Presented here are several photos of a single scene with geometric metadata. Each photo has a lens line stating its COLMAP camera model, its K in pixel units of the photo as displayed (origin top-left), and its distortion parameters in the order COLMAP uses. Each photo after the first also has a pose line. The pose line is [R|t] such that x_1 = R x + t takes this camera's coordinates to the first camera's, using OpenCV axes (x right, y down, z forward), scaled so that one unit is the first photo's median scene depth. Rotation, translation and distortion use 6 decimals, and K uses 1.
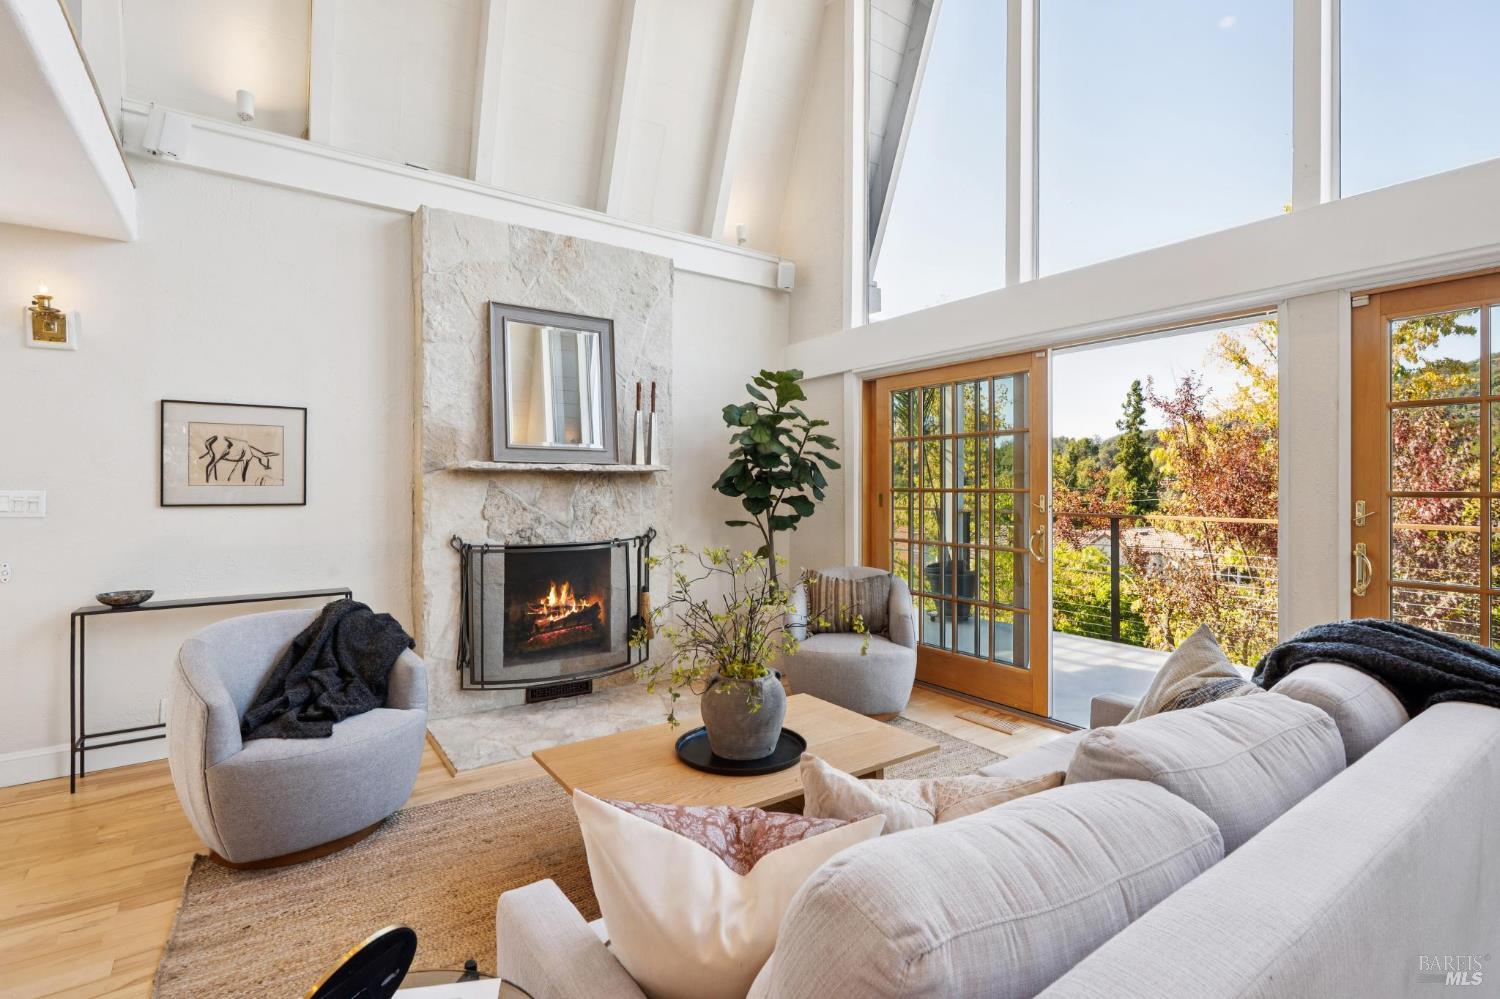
lens RADIAL K [[702.1, 0, 756.8], [0, 702.1, 478.5], [0, 0, 1]] dist [0.006480, -0.000280]
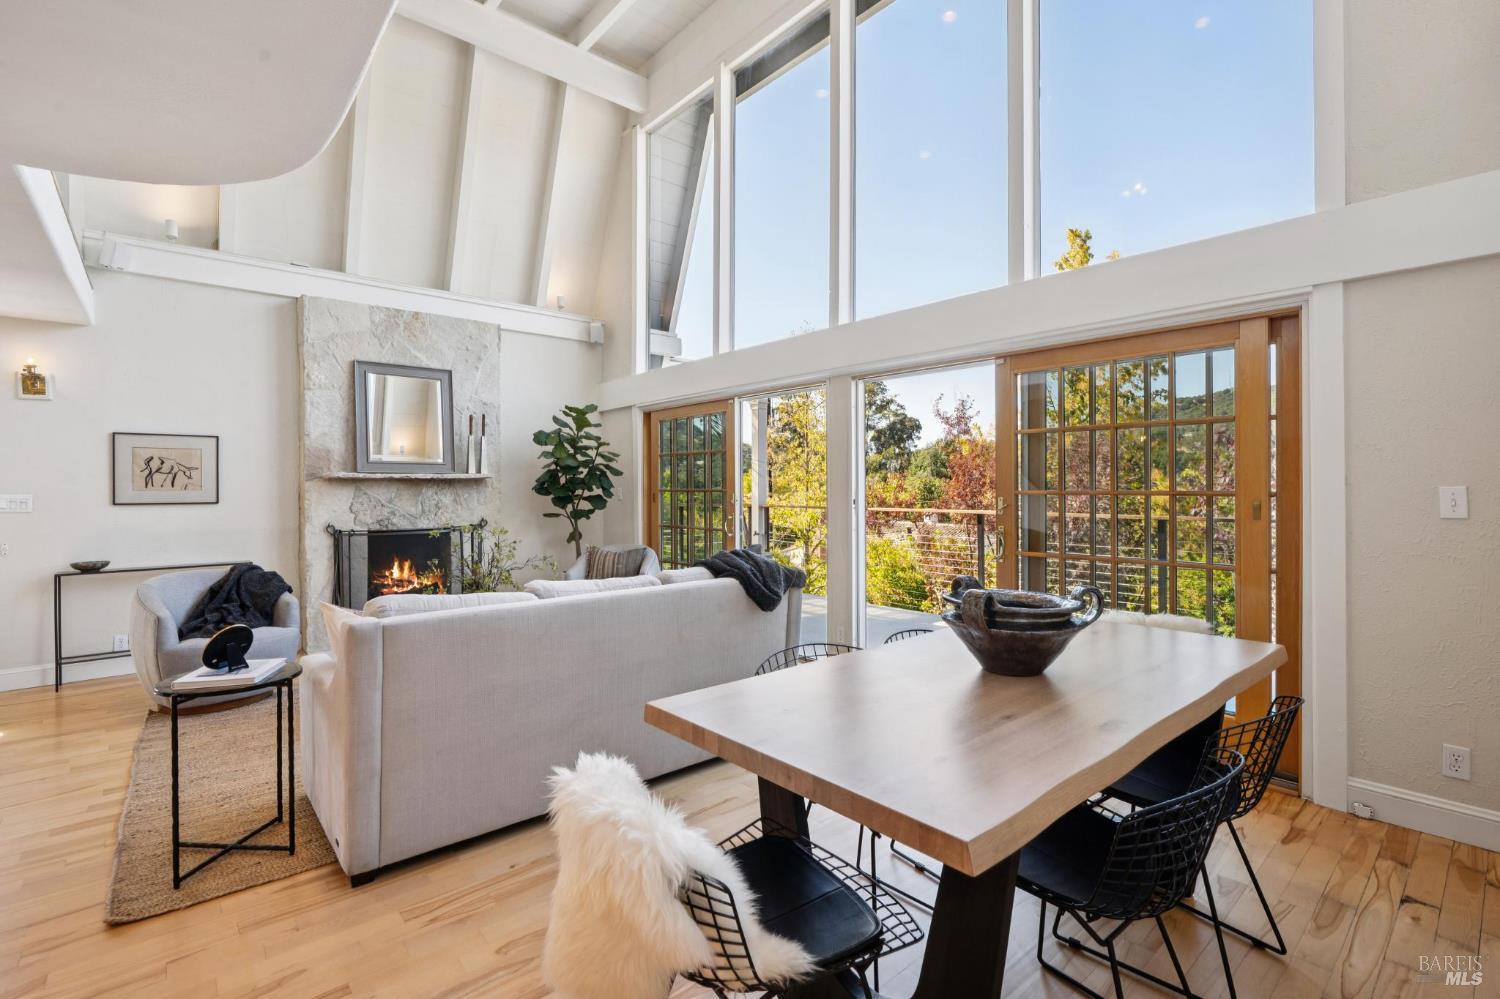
lens RADIAL K [[670.4, 0, 746.3], [0, 670.4, 483.7], [0, 0, 1]] dist [0.009513, -0.003604]
pose [[0.995662, -0.005678, 0.092873, 0.285585], [0.005250, 0.999974, 0.004855, -0.003352], [-0.092899, -0.004347, 0.995666, -0.438384]]
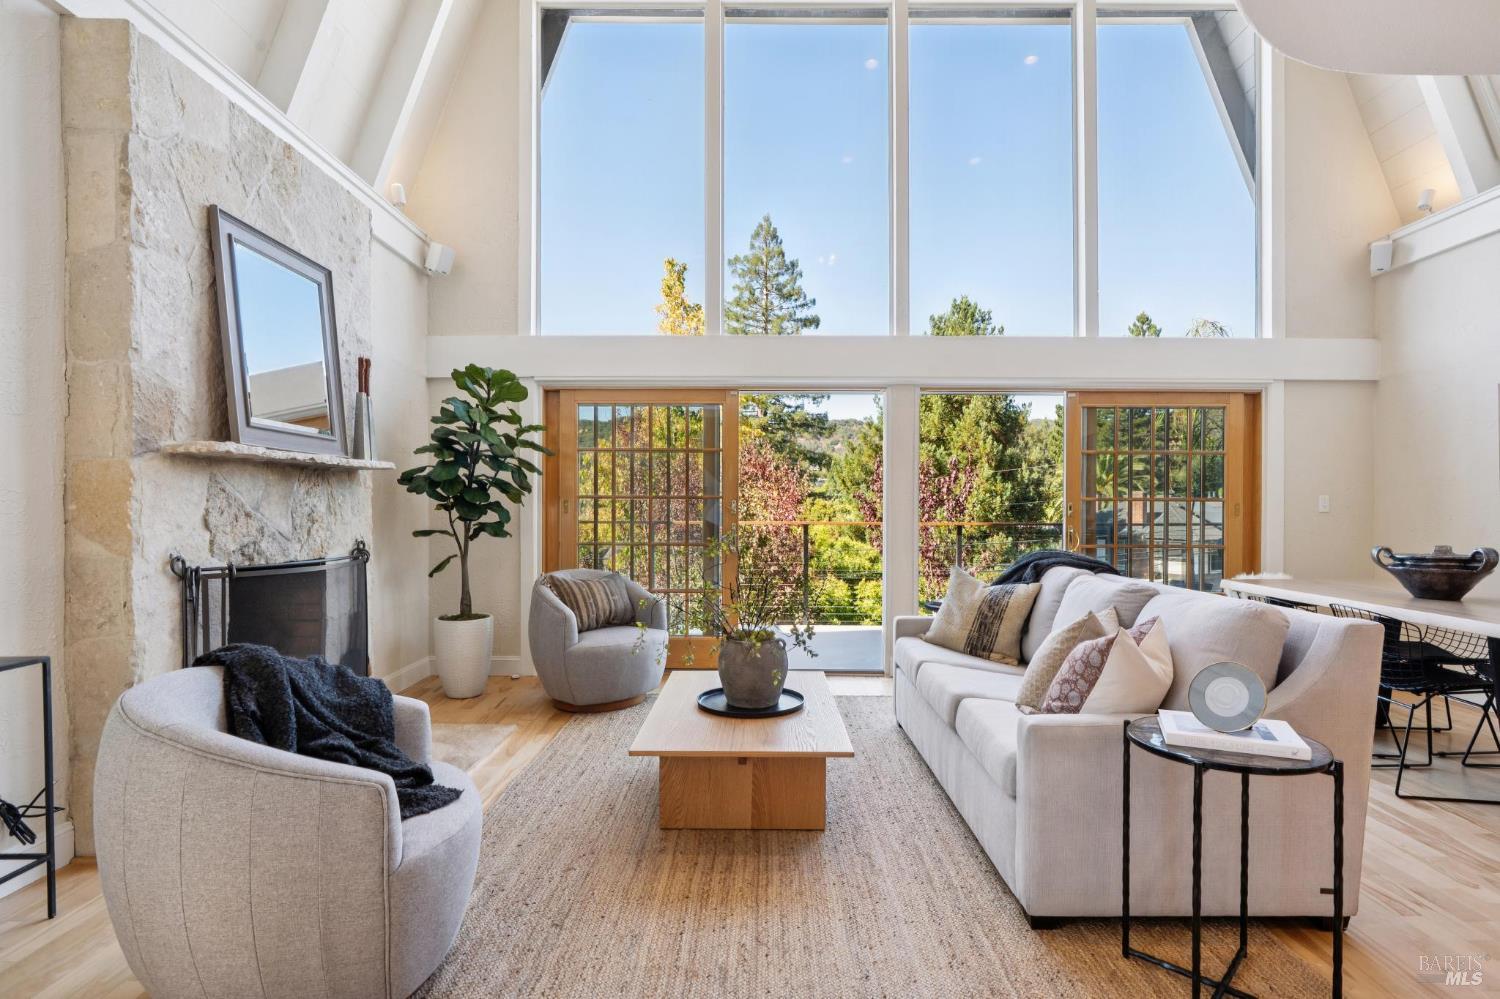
lens RADIAL K [[743.7, 0, 763.7], [0, 743.7, 498.4], [0, 0, 1]] dist [0.000589, 0.003667]
pose [[0.578207, 0.012558, 0.815794, -0.658871], [-0.007585, 0.999921, -0.010016, 0.031470], [-0.815855, -0.000397, 0.578256, 0.157742]]
